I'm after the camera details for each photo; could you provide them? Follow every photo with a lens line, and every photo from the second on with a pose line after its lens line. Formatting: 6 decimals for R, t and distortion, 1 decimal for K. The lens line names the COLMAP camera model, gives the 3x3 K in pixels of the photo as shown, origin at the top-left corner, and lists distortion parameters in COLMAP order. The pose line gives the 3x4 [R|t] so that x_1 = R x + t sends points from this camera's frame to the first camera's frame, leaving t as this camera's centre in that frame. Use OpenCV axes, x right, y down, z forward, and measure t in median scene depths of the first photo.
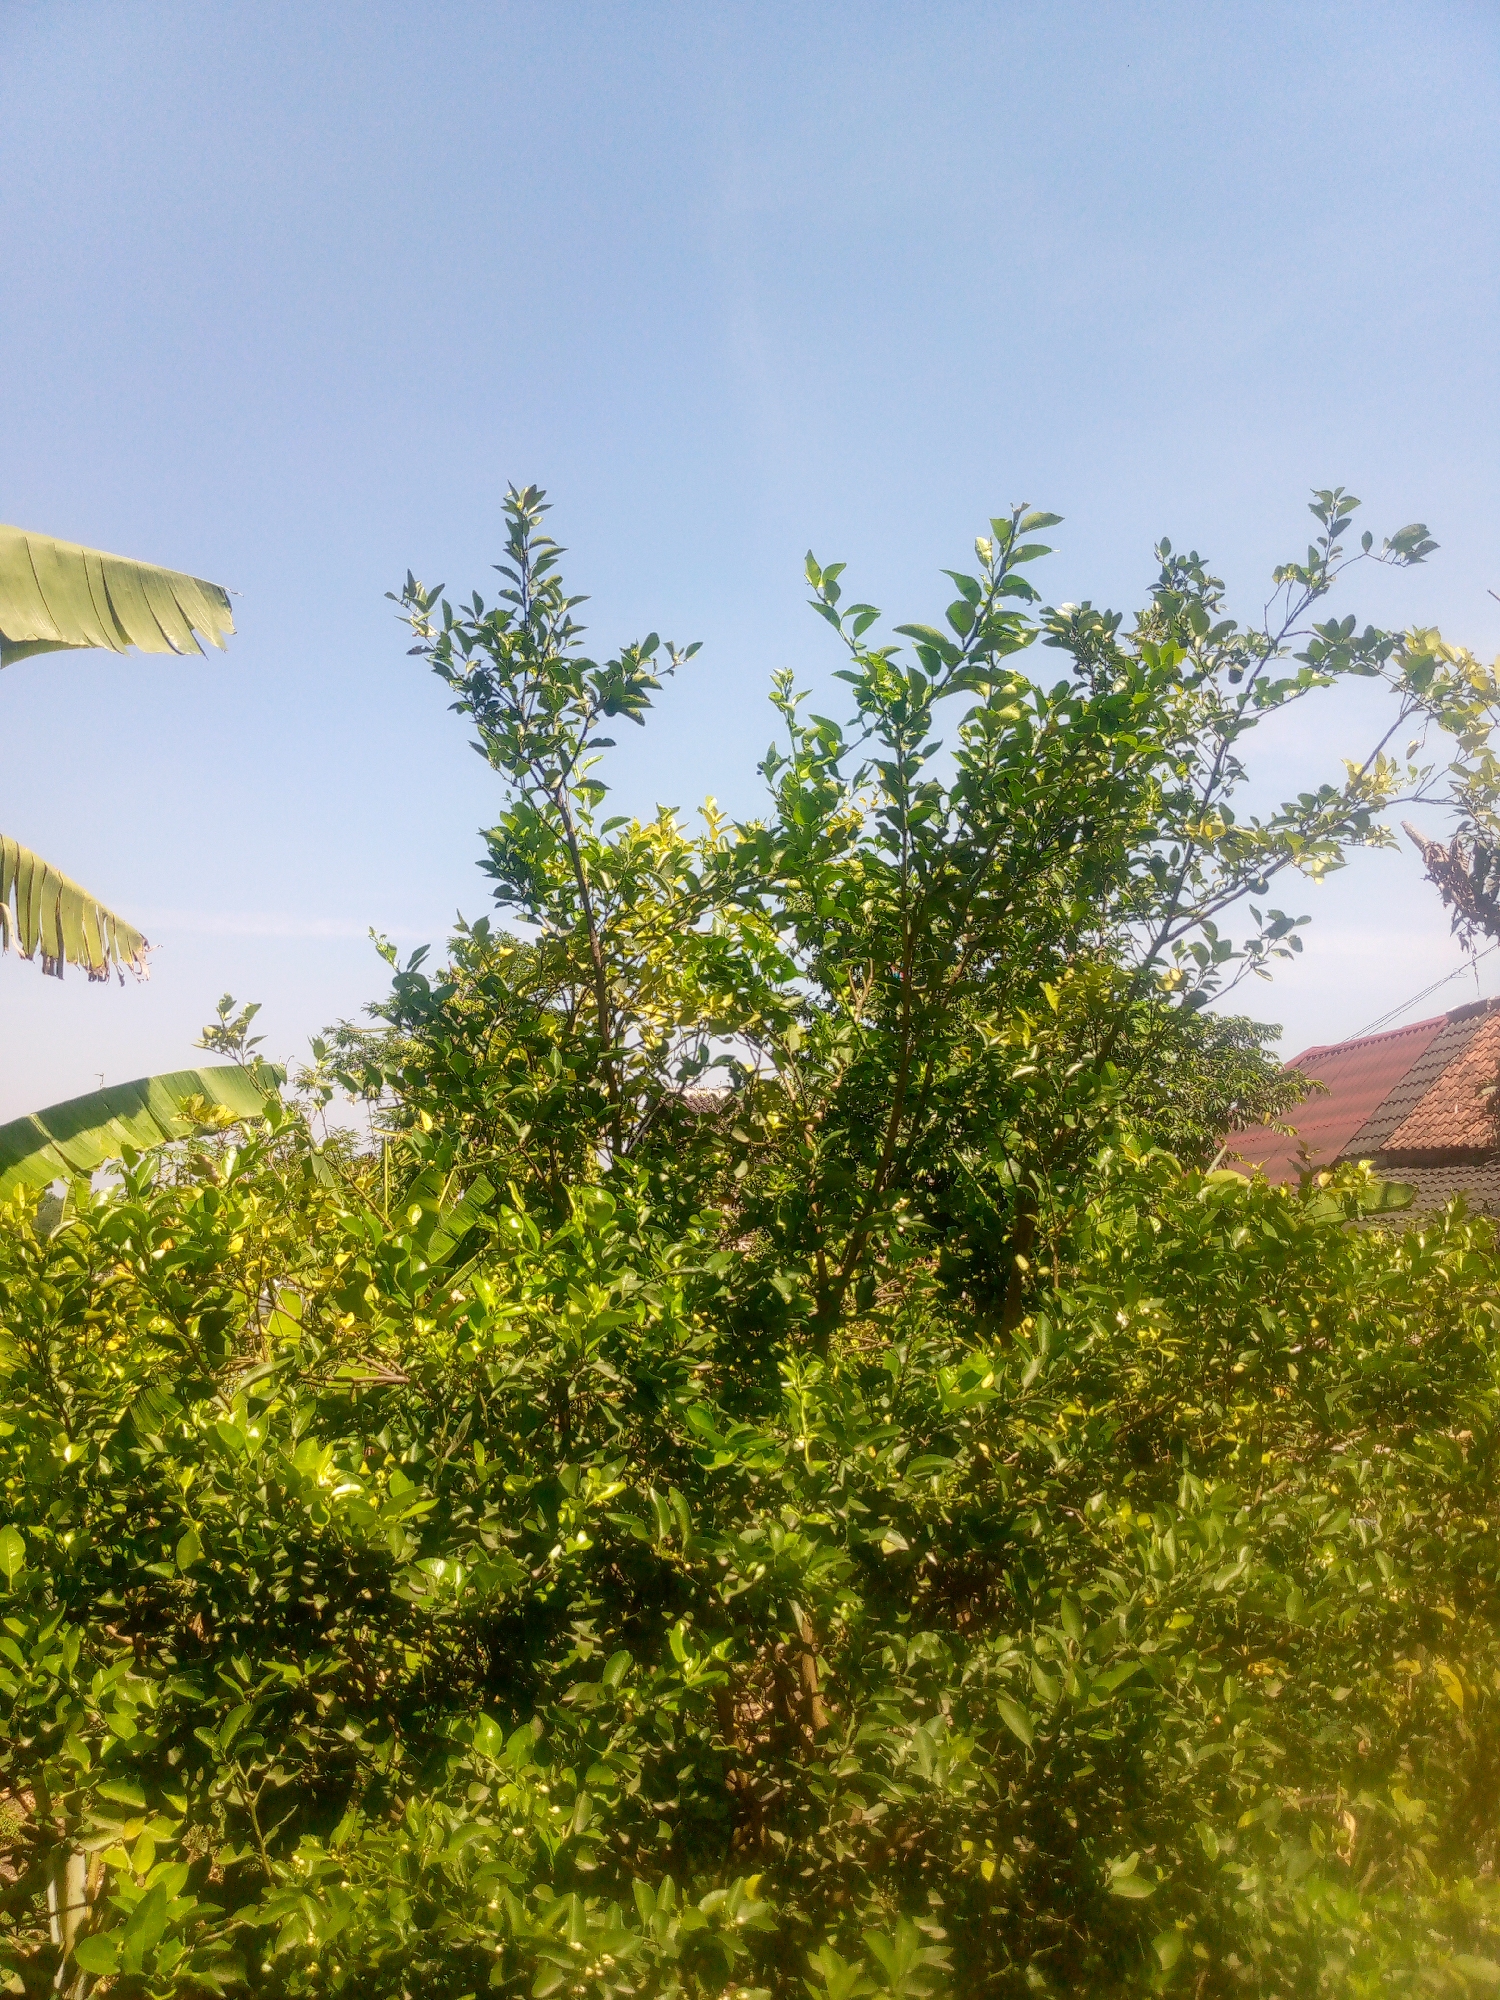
lens RADIAL K [[1657.5, 0, 755.6], [0, 1657.5, 996.1], [0, 0, 1]] dist [0.104547, -0.165864]
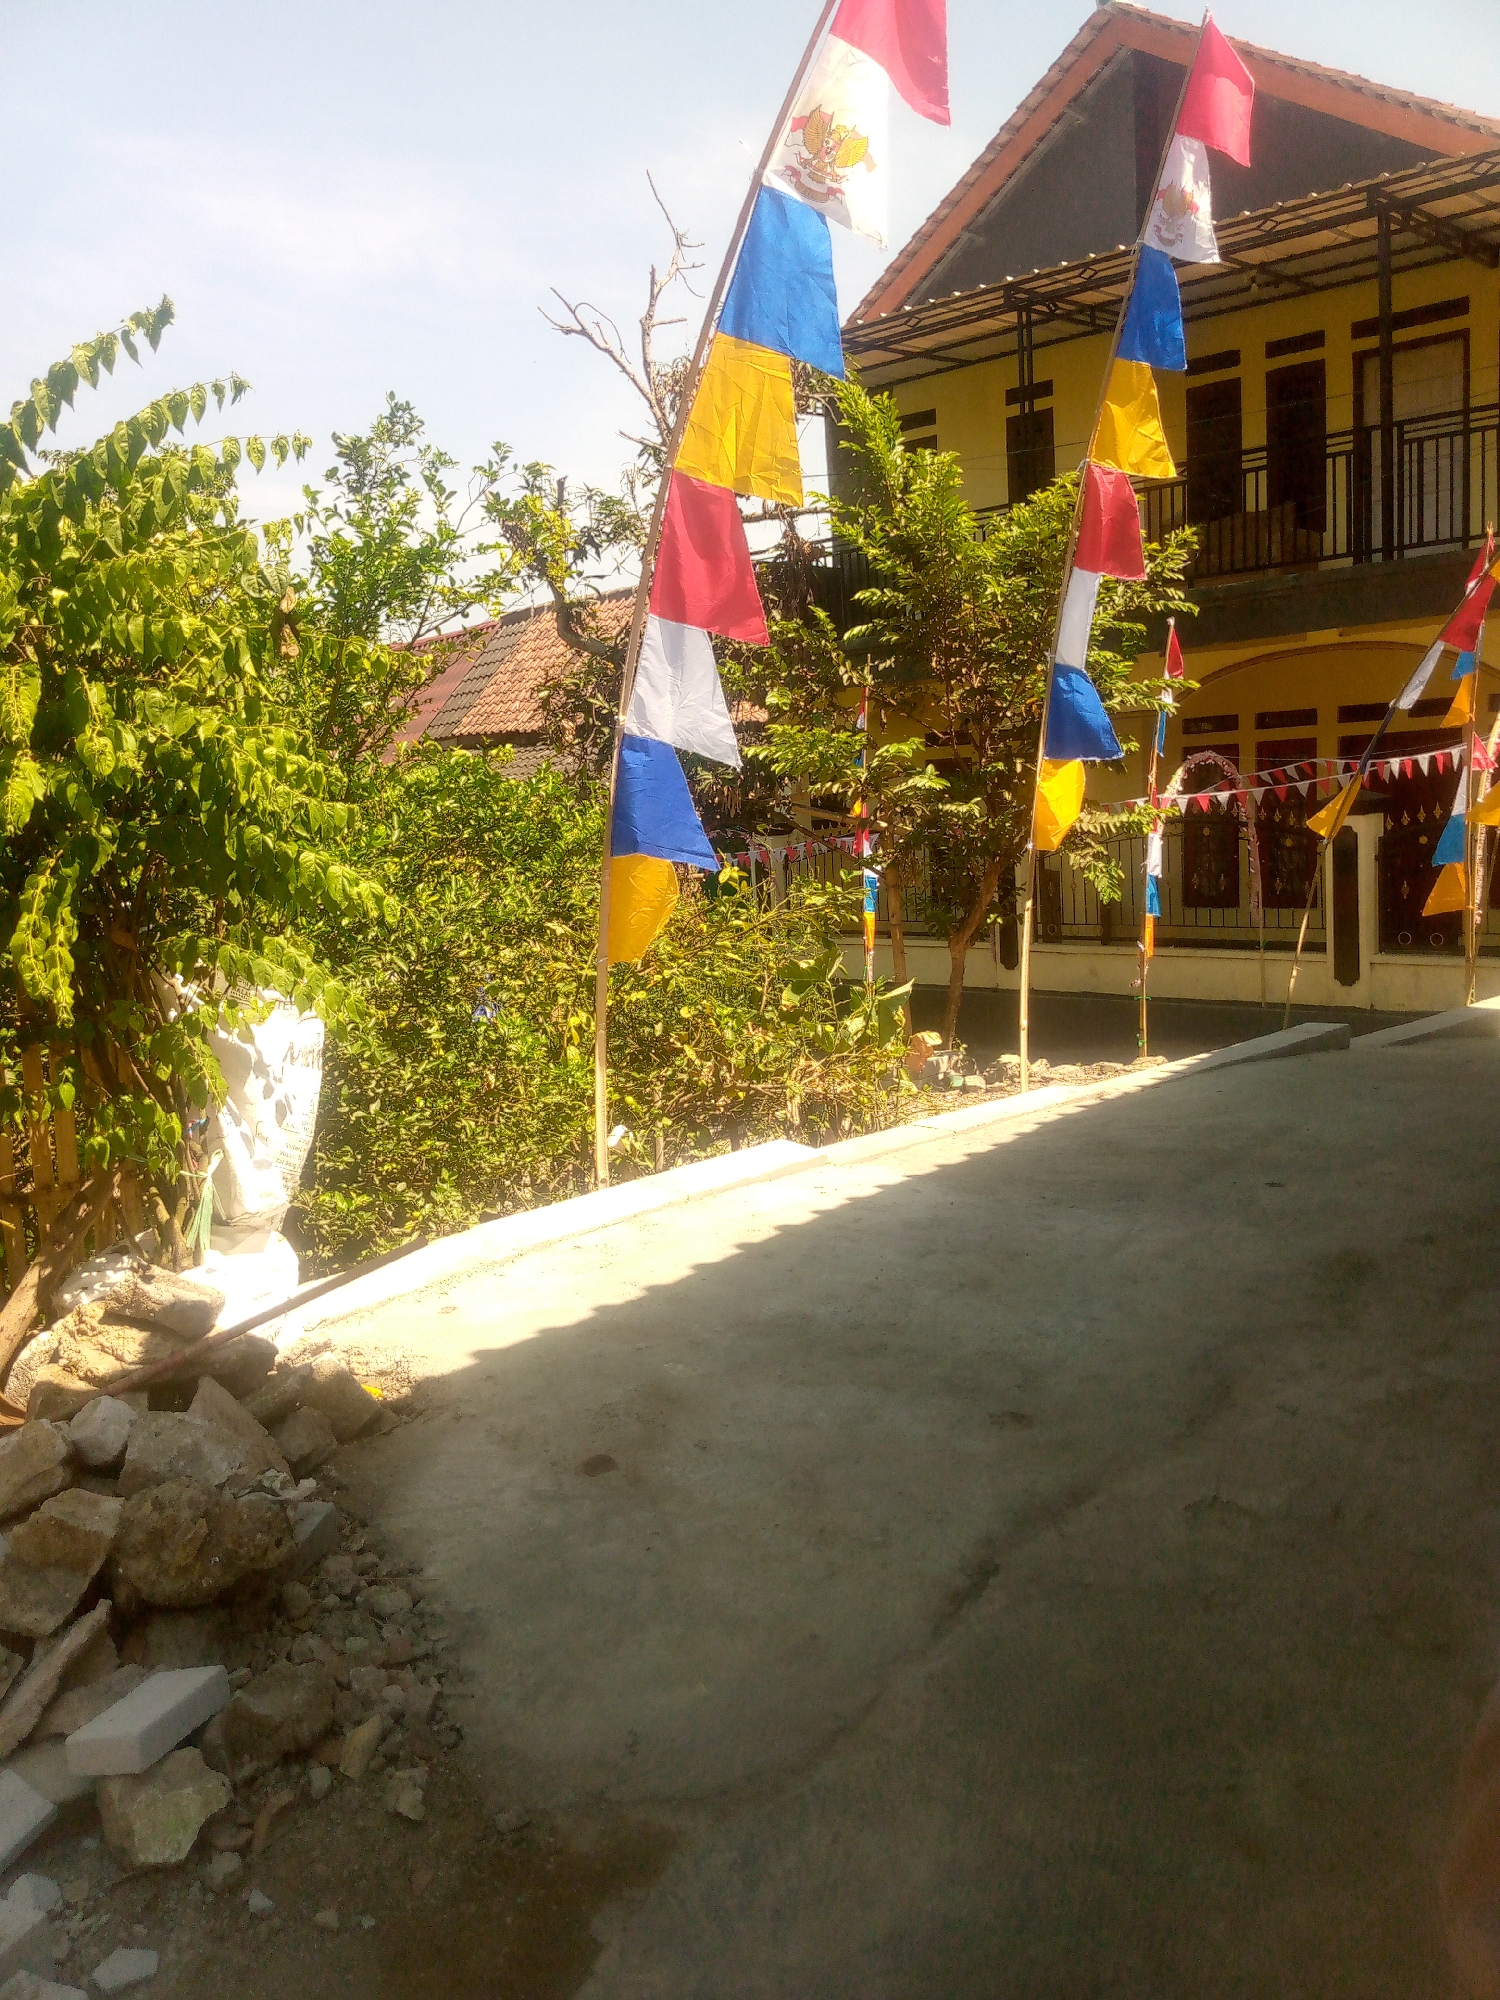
lens RADIAL K [[1657.5, 0, 790.3], [0, 1657.5, 1021.3], [0, 0, 1]] dist [0.104547, -0.165864]
pose [[0.843731, -0.099824, 0.527402, -0.409064], [-0.040055, 0.968106, 0.247317, -0.083081], [-0.535269, -0.229794, 0.812823, -0.837264]]
